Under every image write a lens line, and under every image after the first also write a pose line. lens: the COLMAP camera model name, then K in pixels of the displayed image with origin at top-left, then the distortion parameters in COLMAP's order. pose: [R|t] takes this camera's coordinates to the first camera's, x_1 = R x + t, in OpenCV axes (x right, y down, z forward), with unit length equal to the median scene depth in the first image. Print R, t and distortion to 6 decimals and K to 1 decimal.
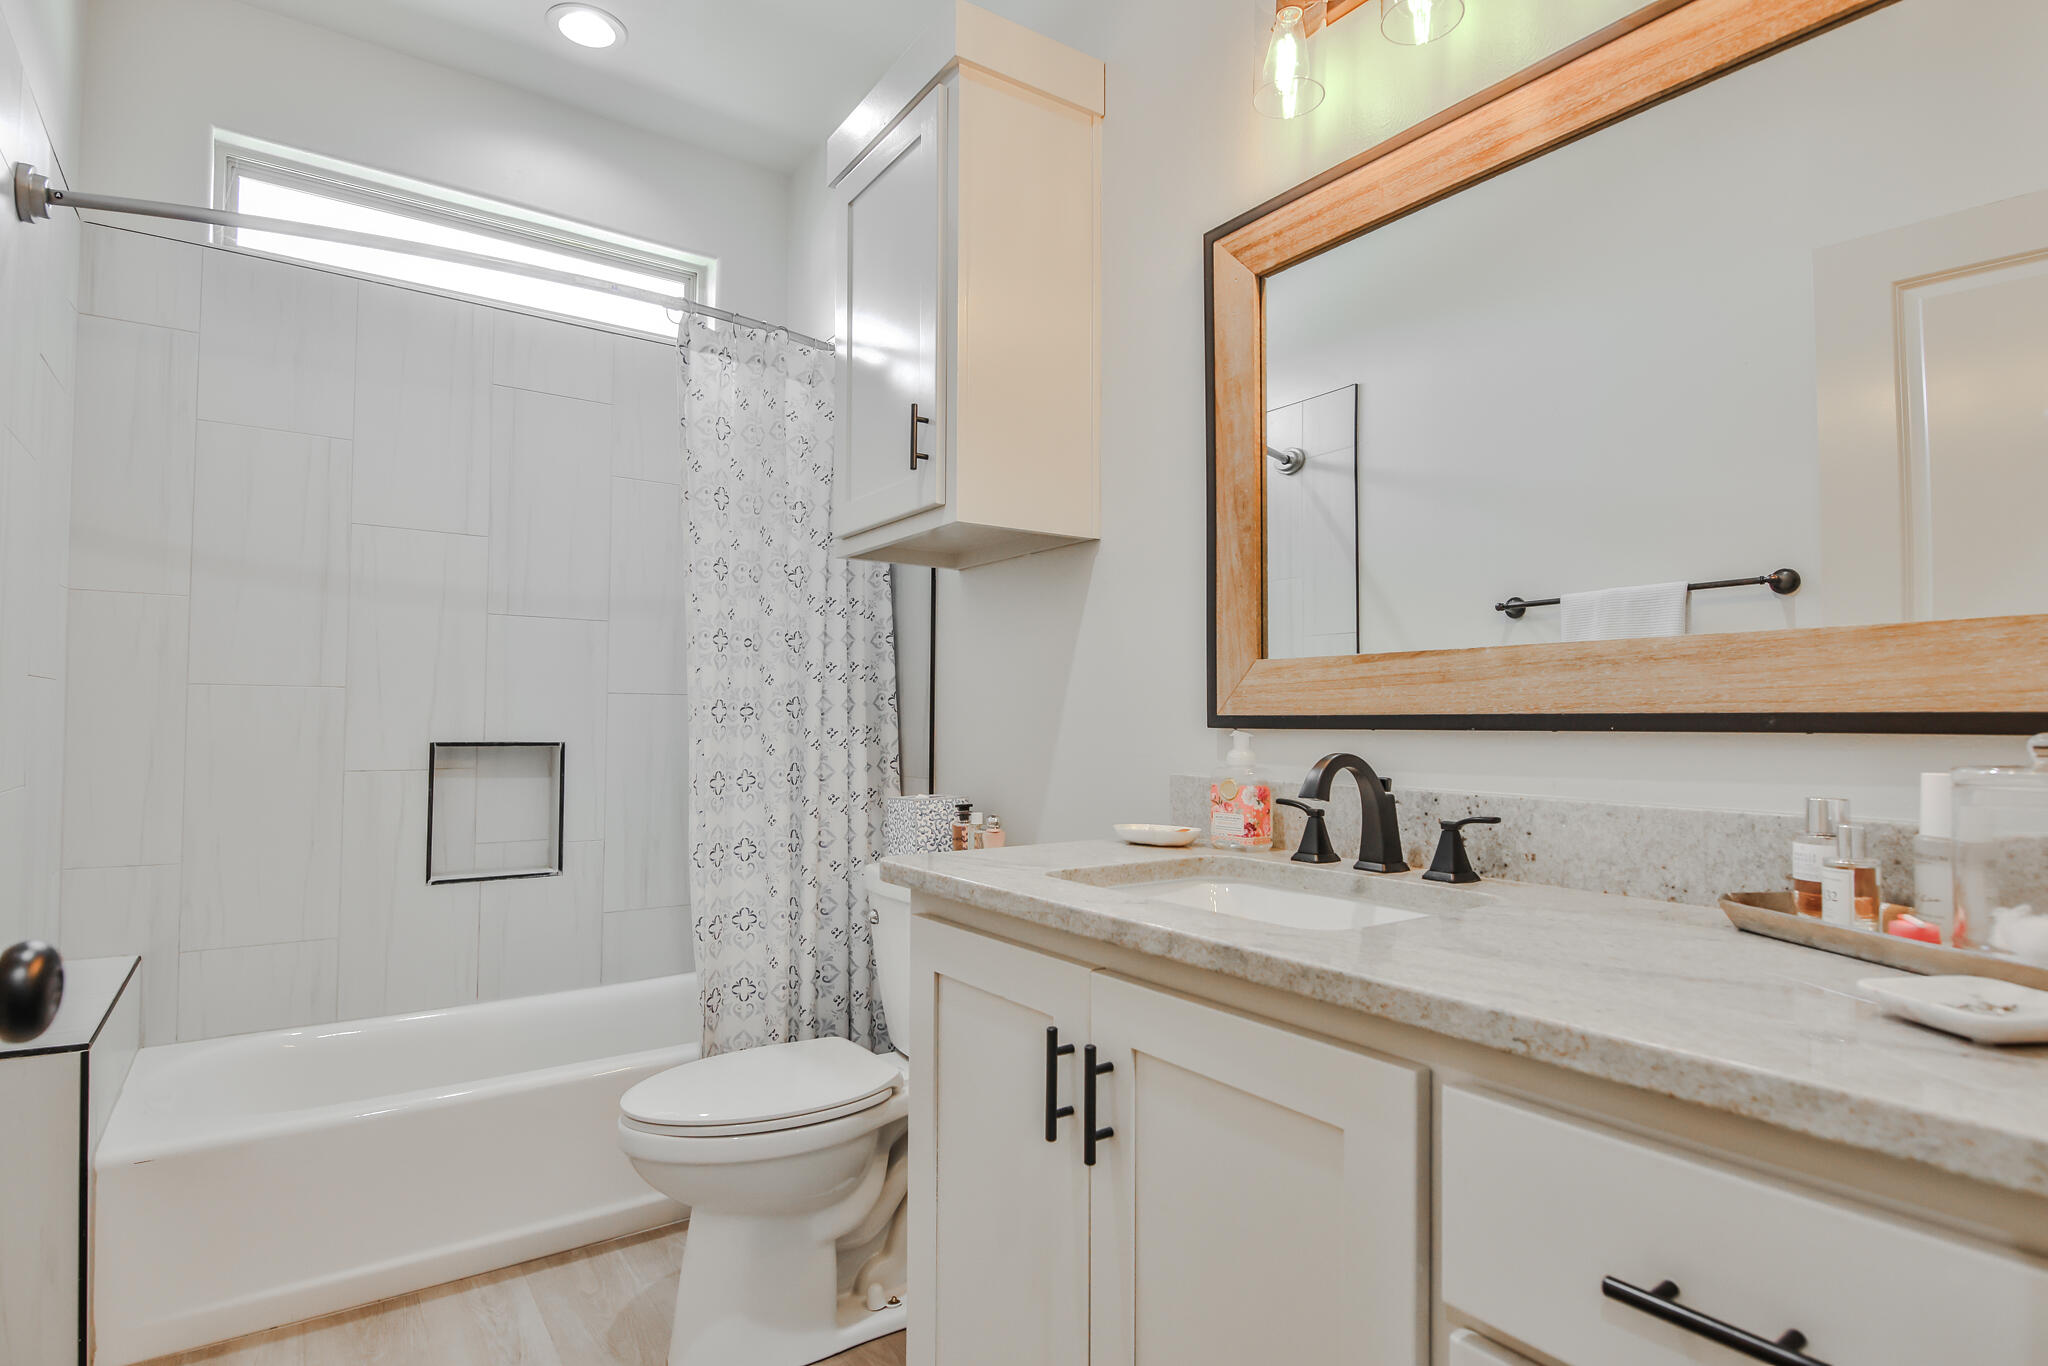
lens RADIAL K [[1054.4, 0, 987.9], [0, 1054.4, 681.6], [0, 0, 1]] dist [0.004829, -0.009088]
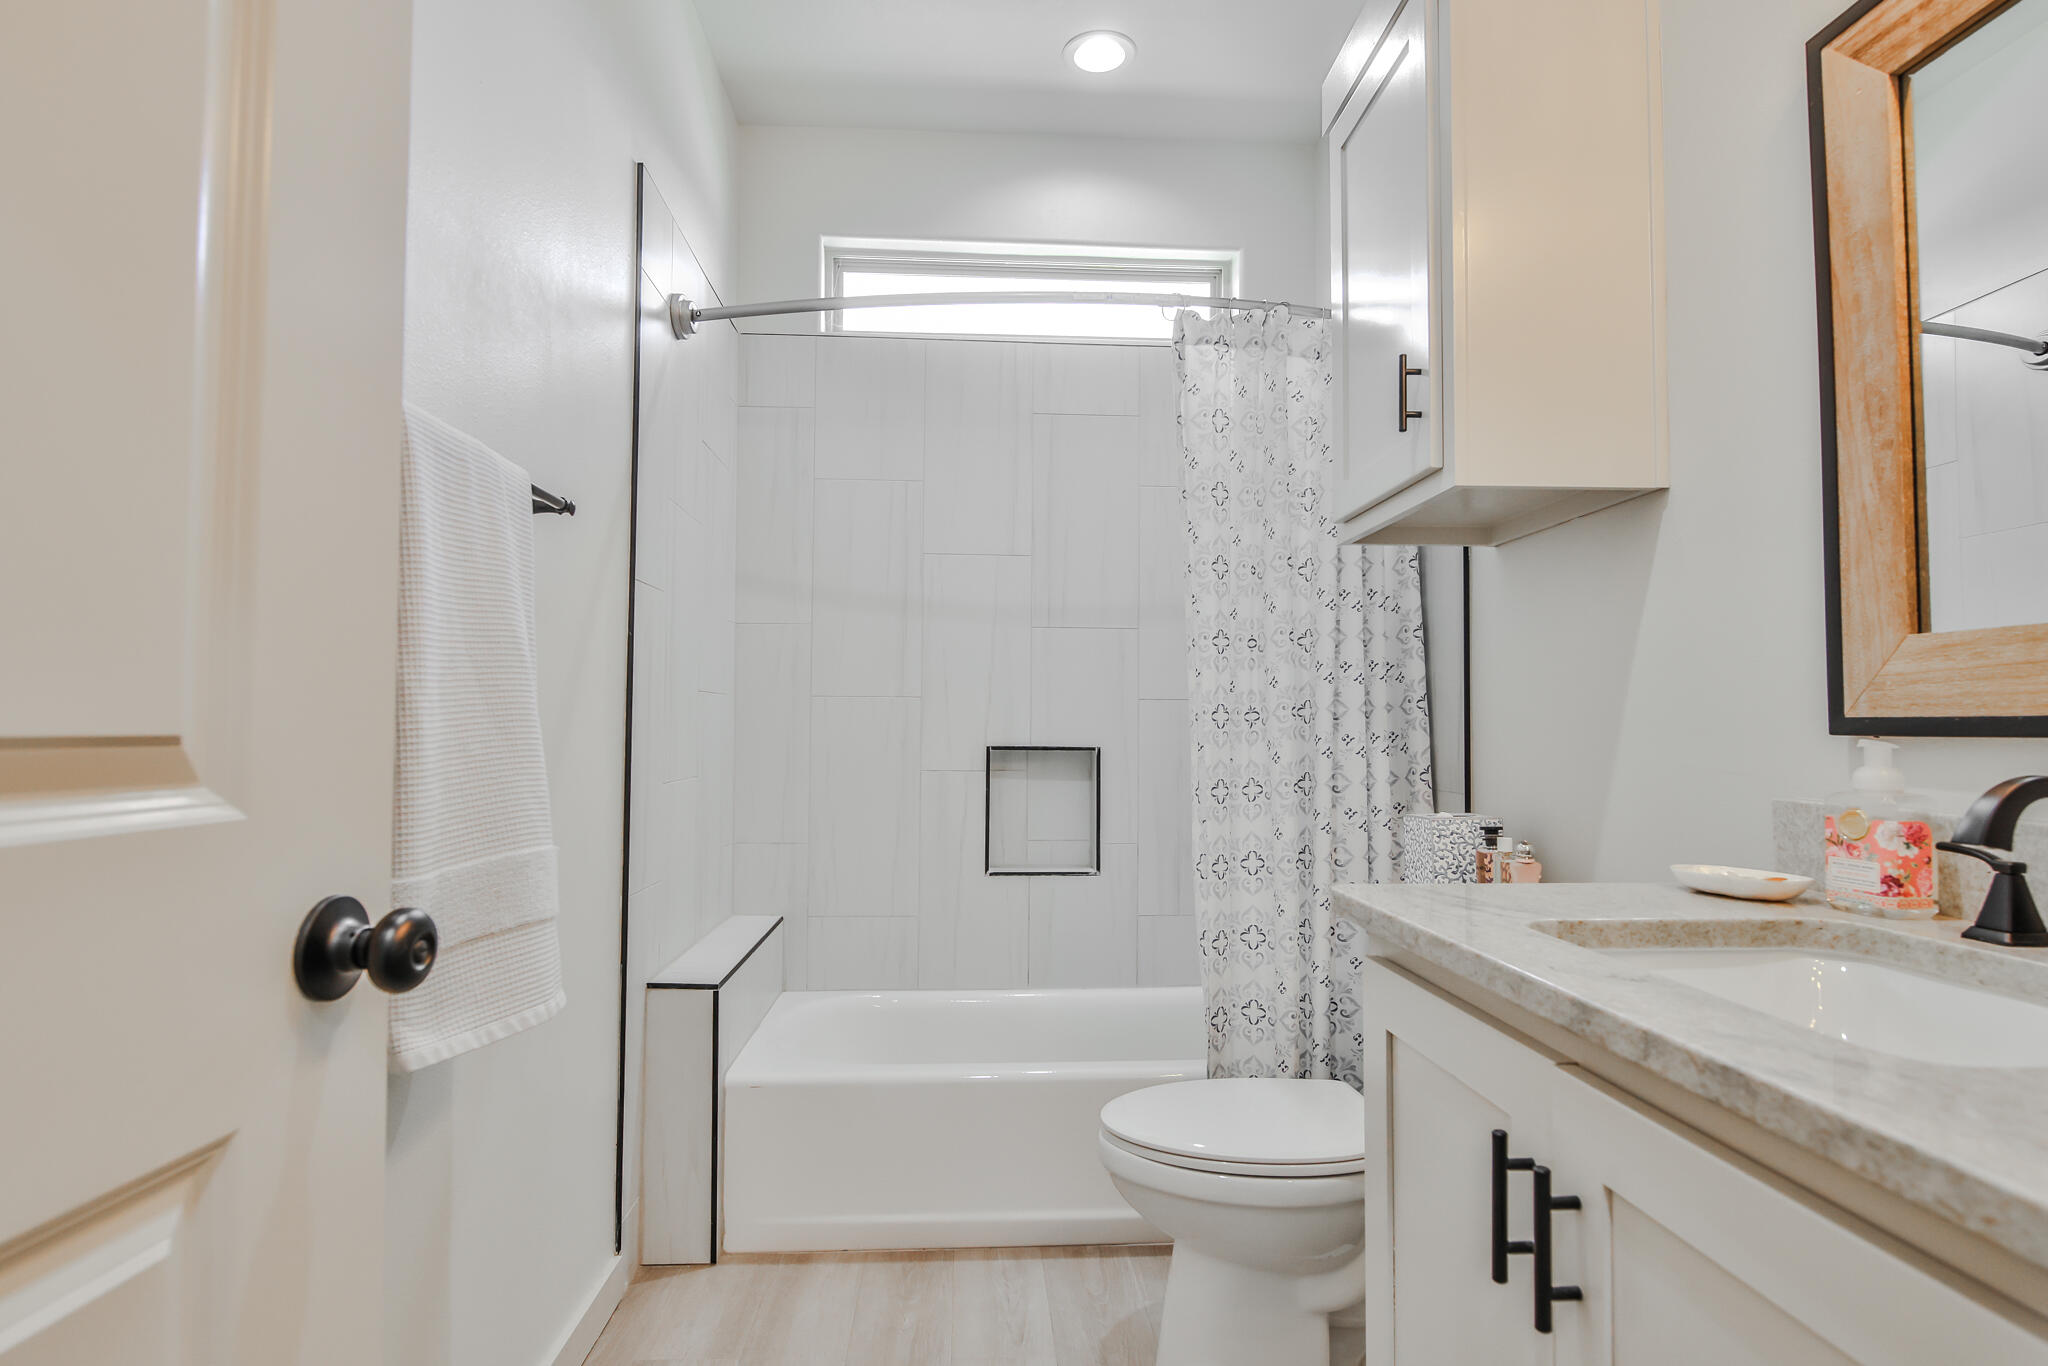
lens RADIAL K [[1054.4, 0, 1012.5], [0, 1054.4, 683.6], [0, 0, 1]] dist [0.004829, -0.009088]
pose [[0.855477, -0.021420, -0.517398, 0.096092], [0.018976, 0.999770, -0.010014, 0.005625], [0.517493, -0.001251, 0.855686, 0.105165]]
